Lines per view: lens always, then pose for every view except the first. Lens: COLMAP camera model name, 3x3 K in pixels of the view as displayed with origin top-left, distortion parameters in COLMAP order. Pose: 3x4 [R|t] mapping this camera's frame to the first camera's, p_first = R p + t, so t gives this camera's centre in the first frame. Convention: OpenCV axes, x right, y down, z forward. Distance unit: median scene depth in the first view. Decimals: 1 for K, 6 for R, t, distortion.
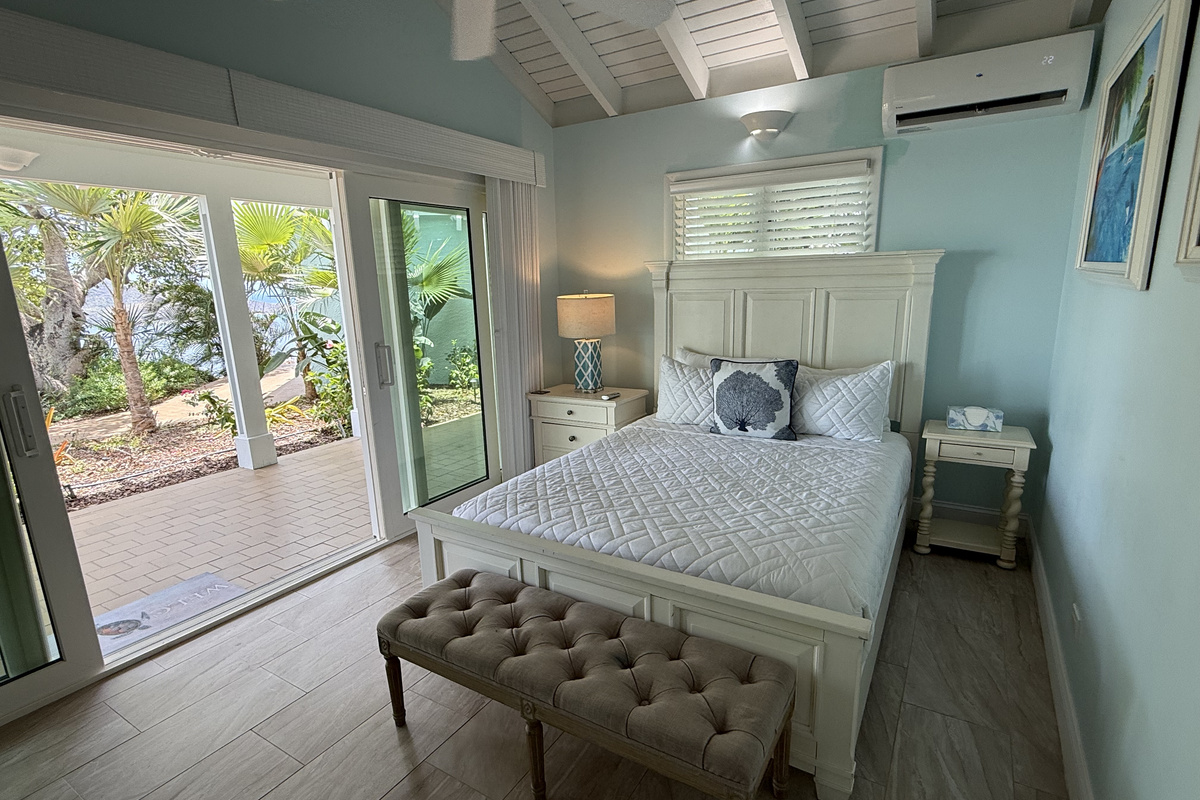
lens RADIAL K [[598.3, 0, 597.5], [0, 598.3, 409.1], [0, 0, 1]] dist [-0.000562, -0.000044]
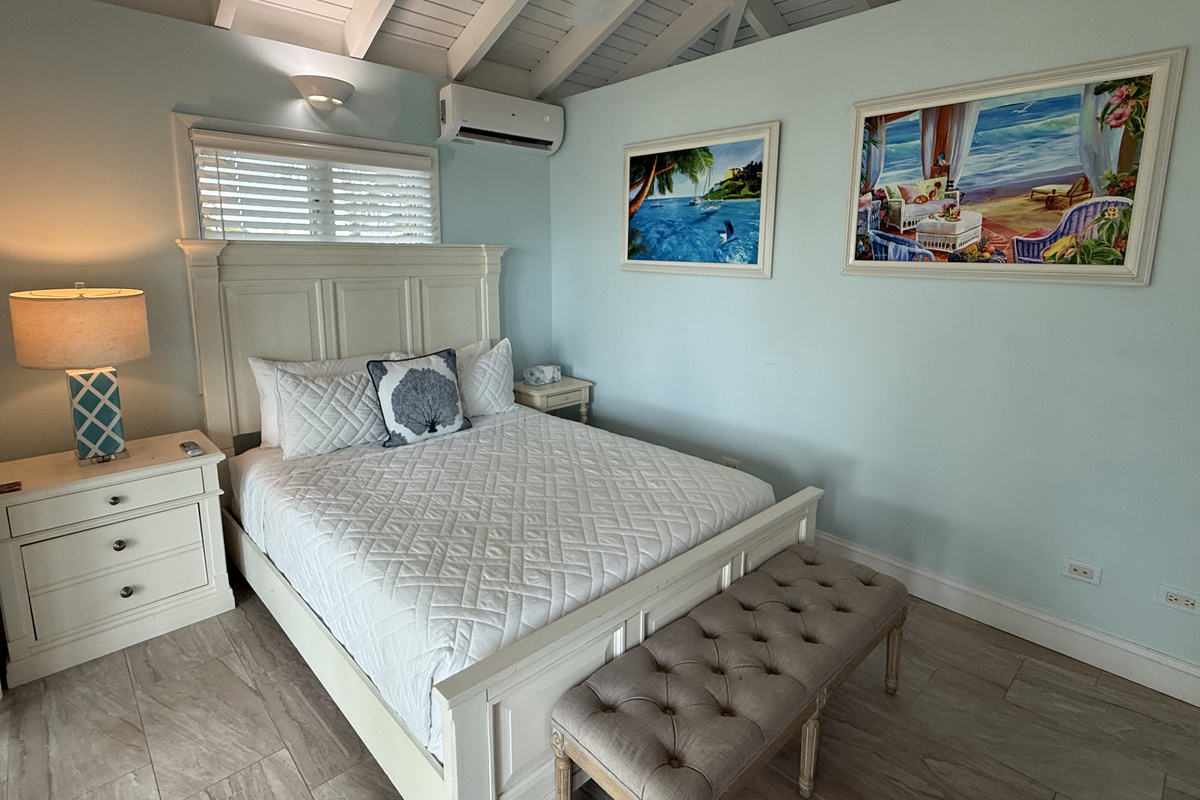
lens RADIAL K [[598.3, 0, 578.3], [0, 598.3, 348.4], [0, 0, 1]] dist [-0.000562, -0.000044]
pose [[0.270075, -0.118013, 0.955580, -0.523815], [0.197933, 0.978068, 0.064849, -0.098284], [-0.942275, 0.171627, 0.287510, 0.488812]]
